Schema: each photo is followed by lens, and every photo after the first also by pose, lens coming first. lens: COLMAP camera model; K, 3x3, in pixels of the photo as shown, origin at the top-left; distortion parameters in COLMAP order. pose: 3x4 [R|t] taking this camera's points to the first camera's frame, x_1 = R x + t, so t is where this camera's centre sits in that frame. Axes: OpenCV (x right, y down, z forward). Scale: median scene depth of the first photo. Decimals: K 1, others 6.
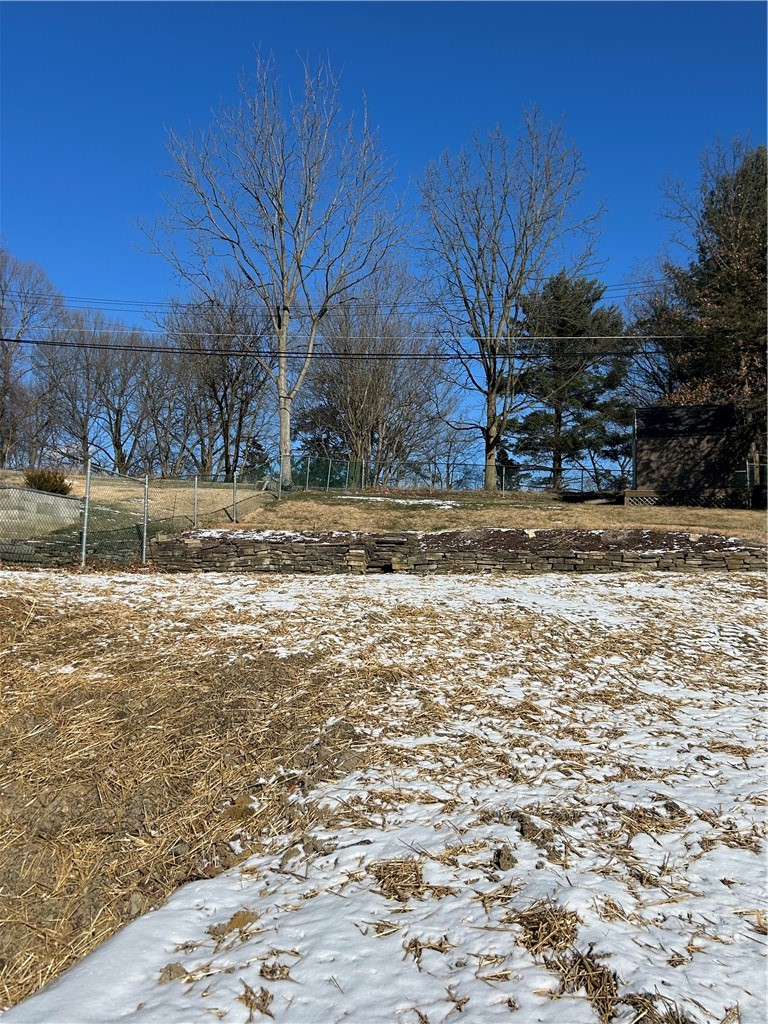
lens RADIAL K [[910.4, 0, 384.0], [0, 910.4, 513.8], [0, 0, 1]] dist [0.126201, -0.033224]
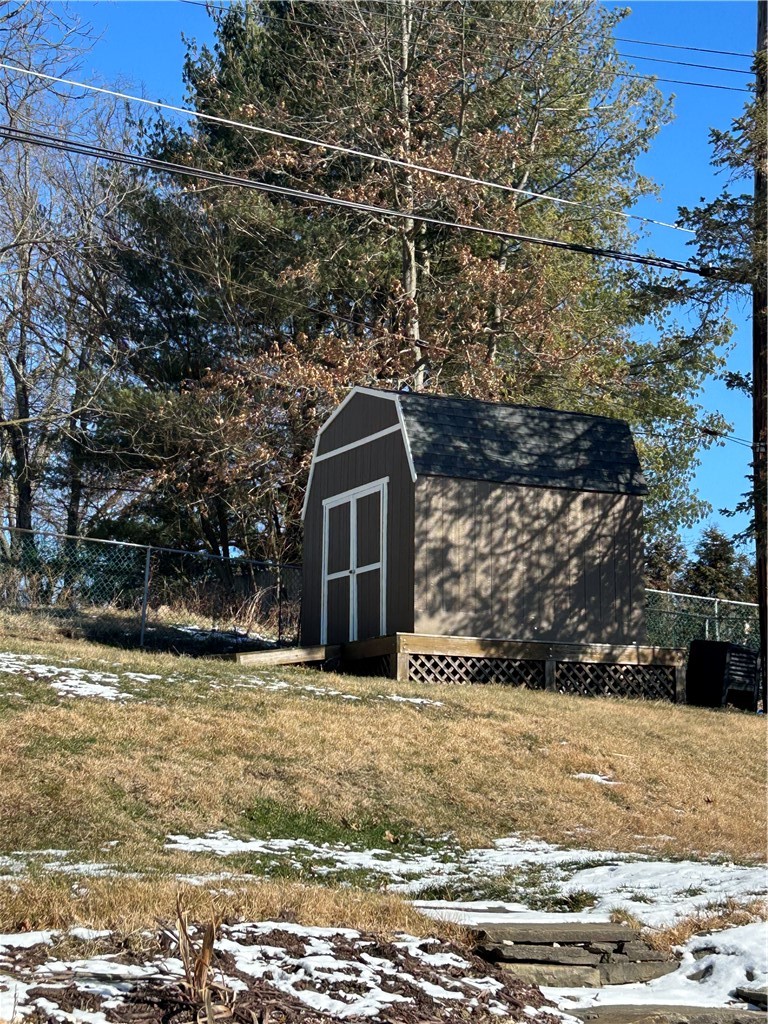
lens RADIAL K [[1841.0, 0, 379.1], [0, 1841.0, 512.9], [0, 0, 1]] dist [0.108565, 0.000000]
pose [[0.799453, 0.097044, 0.592839, -0.133045], [-0.062670, 0.994954, -0.078356, -0.014942], [-0.597451, 0.025489, 0.801500, 0.476738]]
